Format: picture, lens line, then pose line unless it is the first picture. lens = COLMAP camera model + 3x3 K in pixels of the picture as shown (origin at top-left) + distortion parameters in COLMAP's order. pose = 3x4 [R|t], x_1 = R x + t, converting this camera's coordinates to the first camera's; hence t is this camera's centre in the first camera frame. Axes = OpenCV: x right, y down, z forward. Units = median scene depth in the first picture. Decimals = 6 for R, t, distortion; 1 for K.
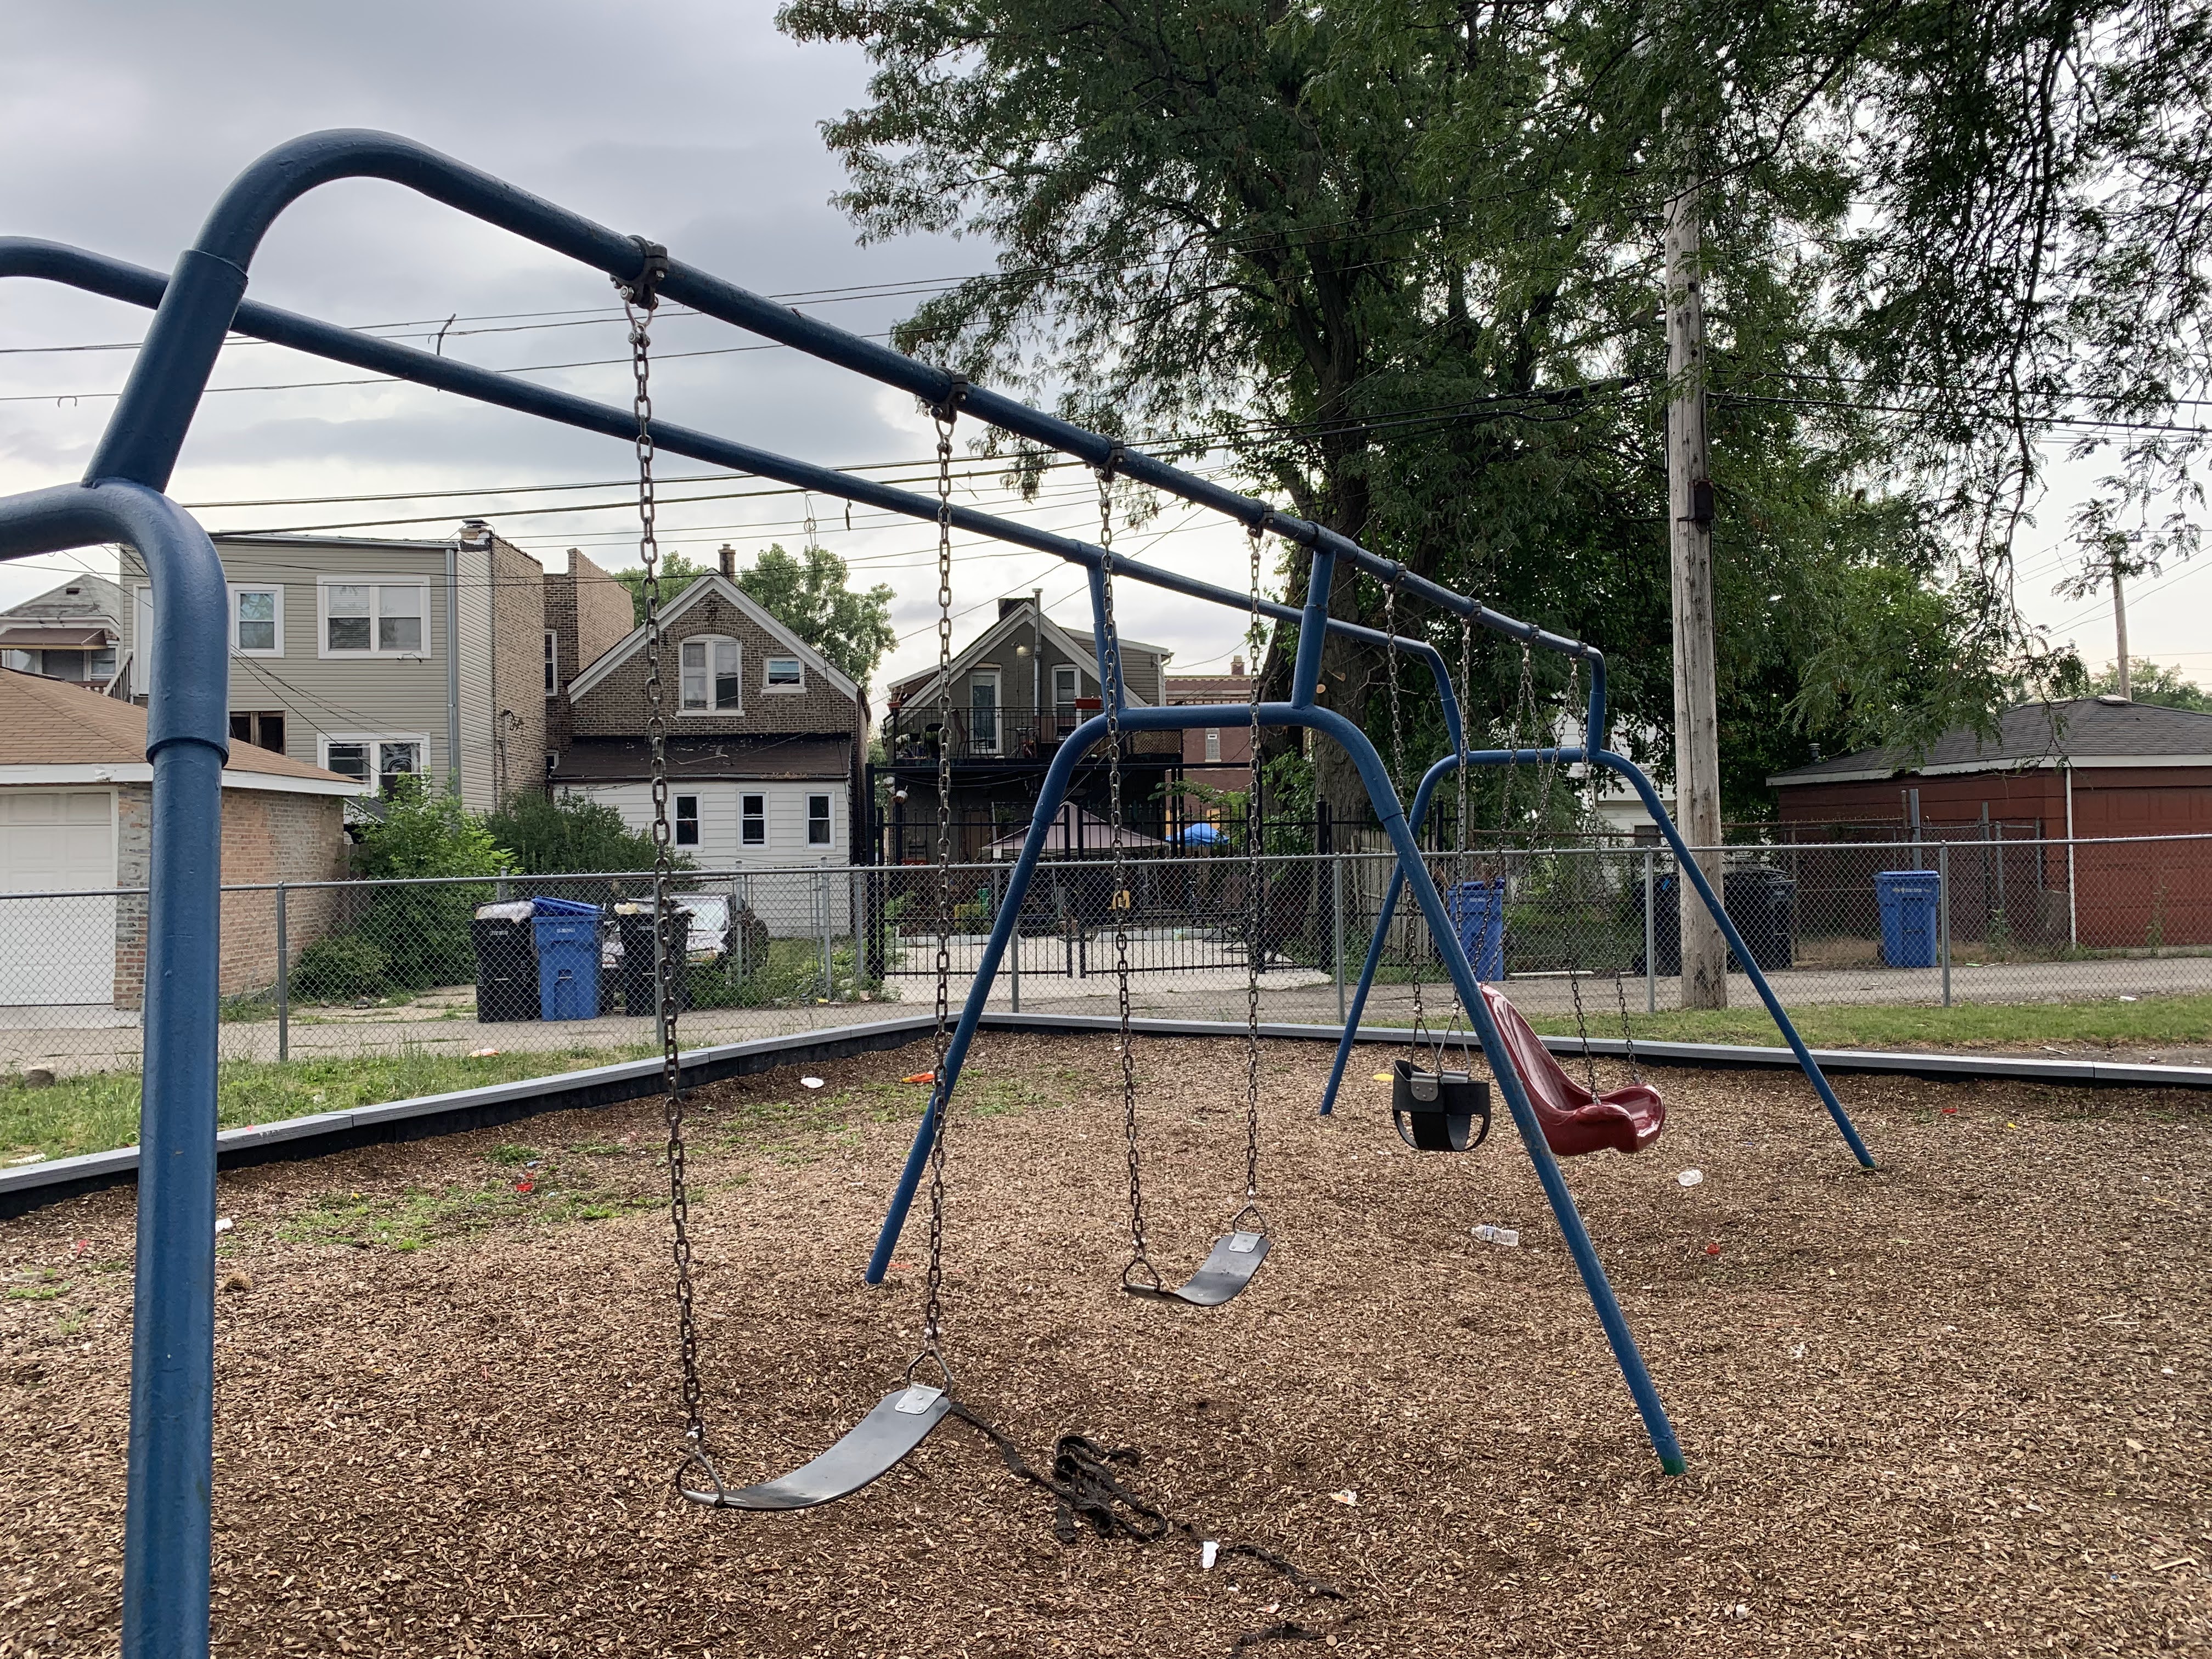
lens RADIAL K [[1659.1, 0, 1110.6], [0, 1659.1, 817.3], [0, 0, 1]] dist [0.001899, -0.002325]
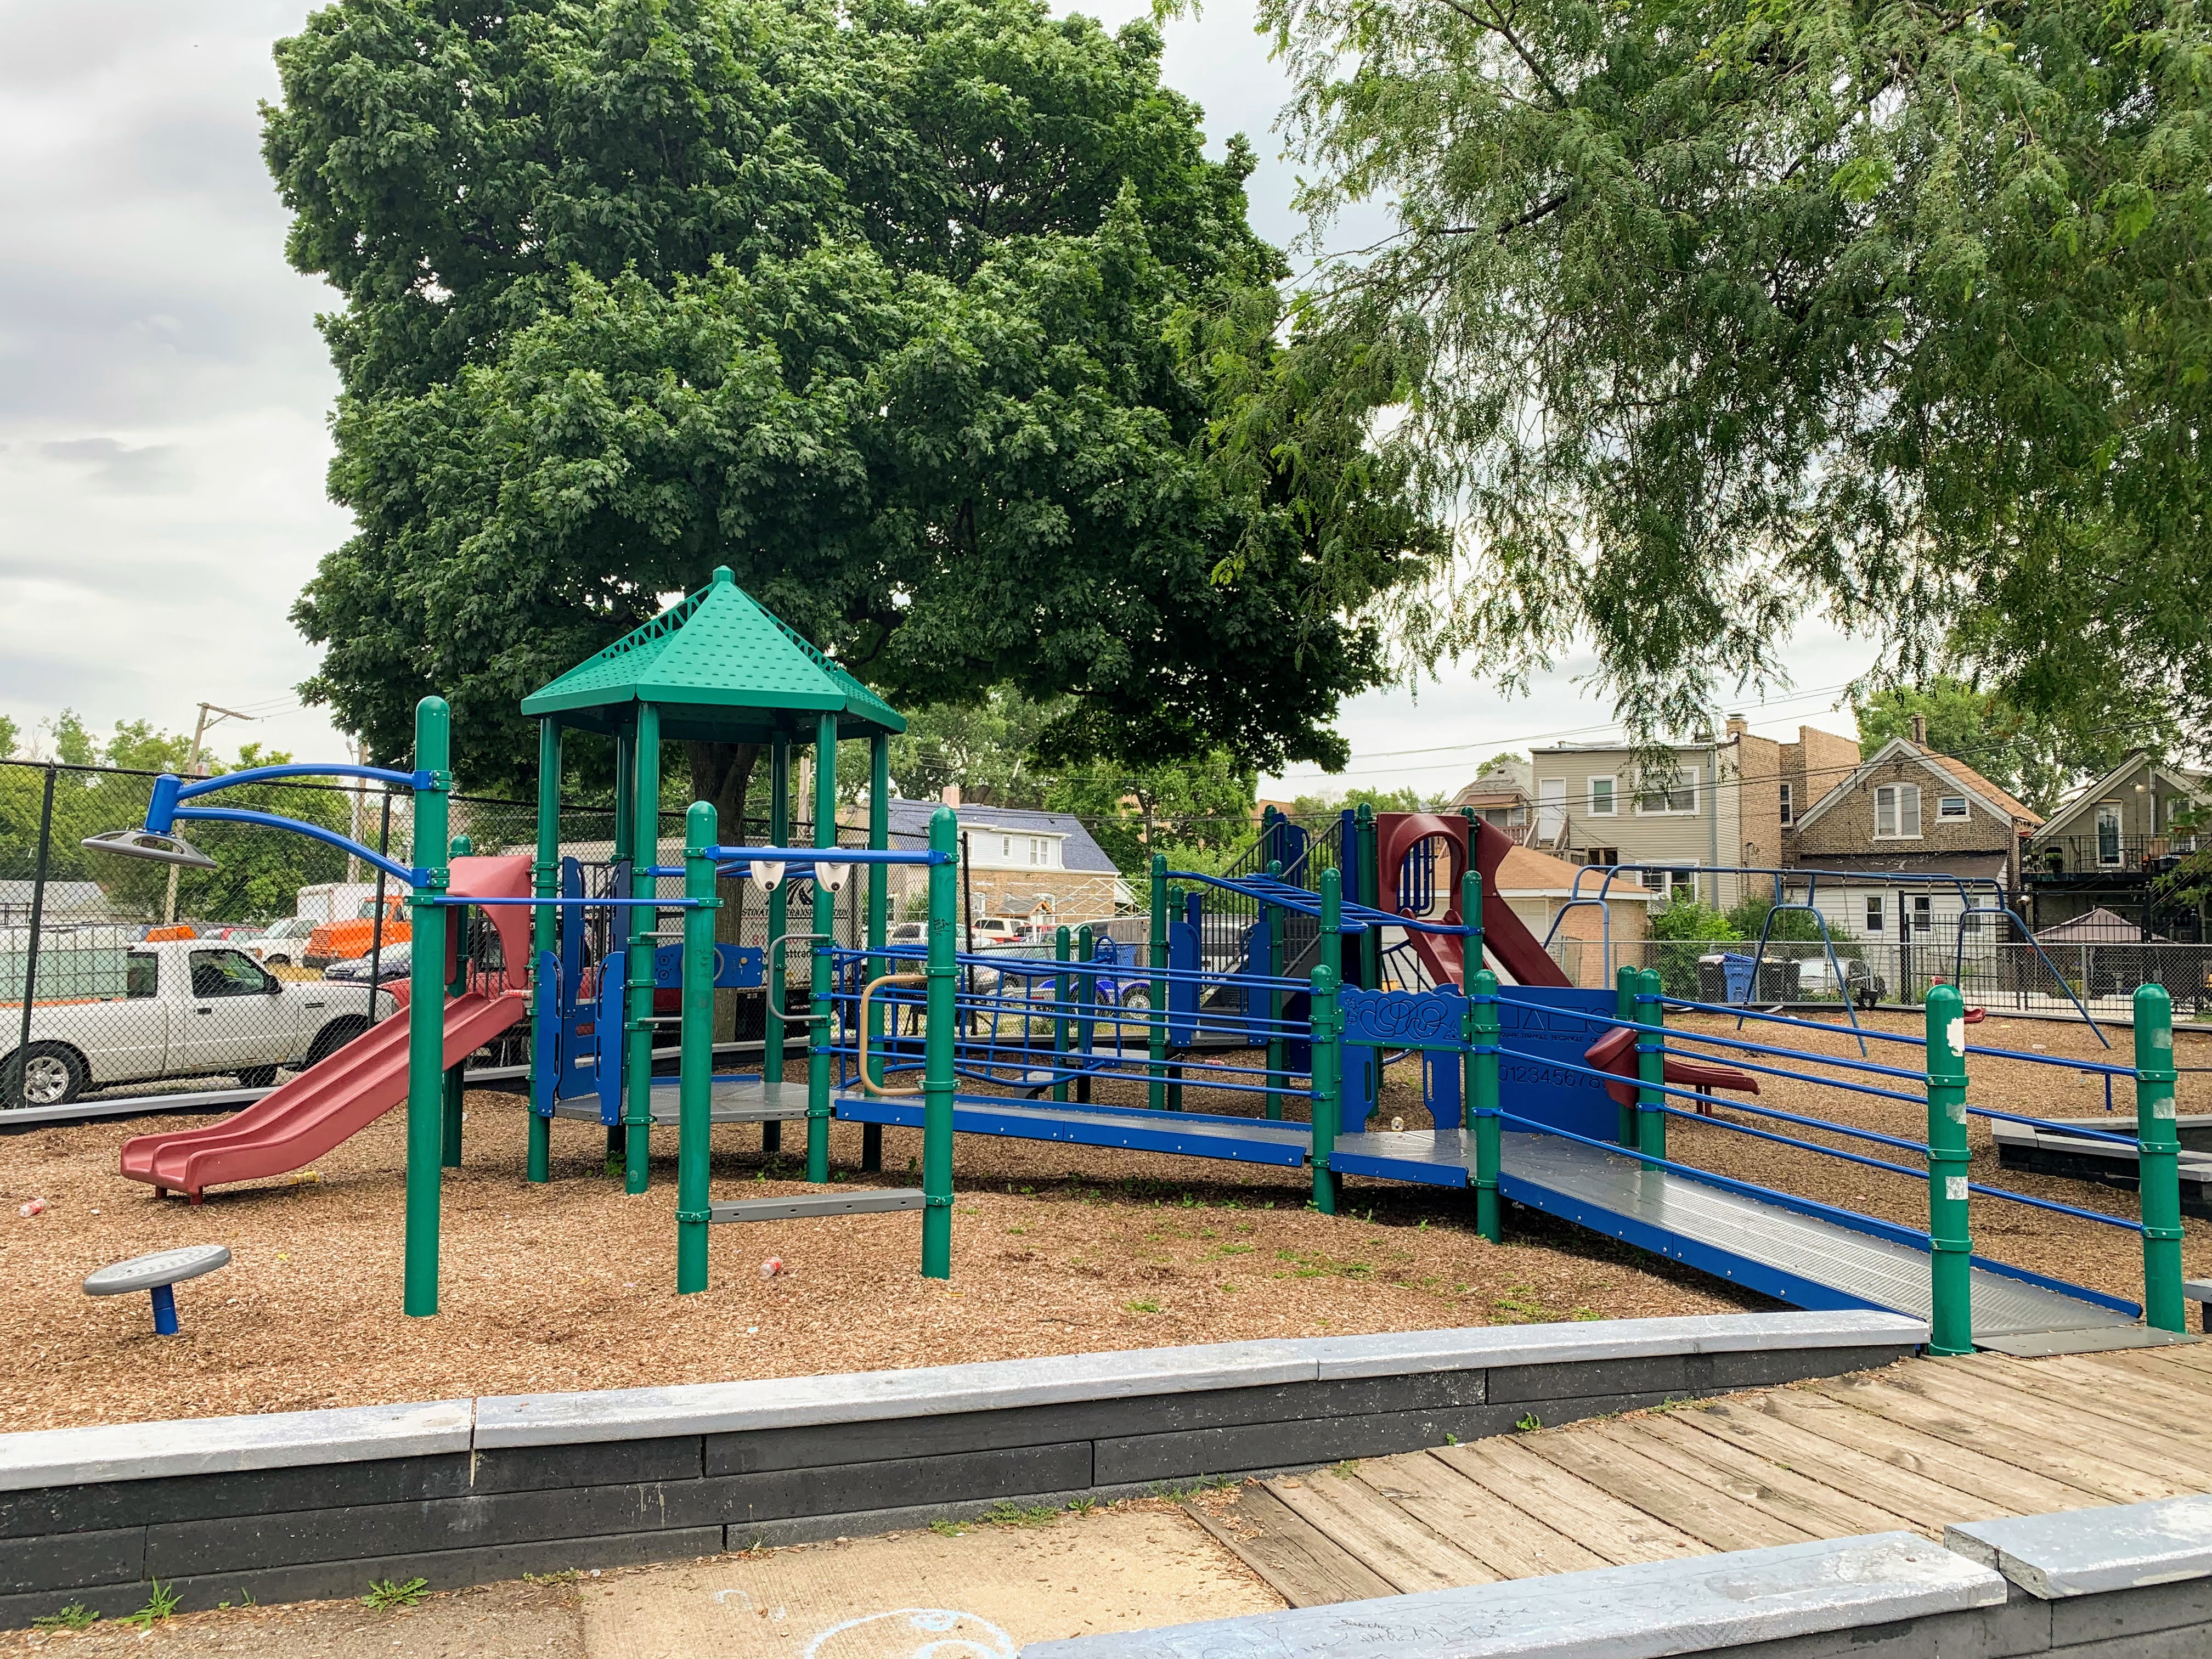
lens RADIAL K [[1659.1, 0, 1111.1], [0, 1659.1, 831.1], [0, 0, 1]] dist [0.001899, -0.002325]
pose [[0.726404, -0.017315, -0.687050, 0.252111], [-0.008845, 0.999364, -0.034536, -0.013186], [0.687211, 0.031164, 0.725789, -0.509766]]
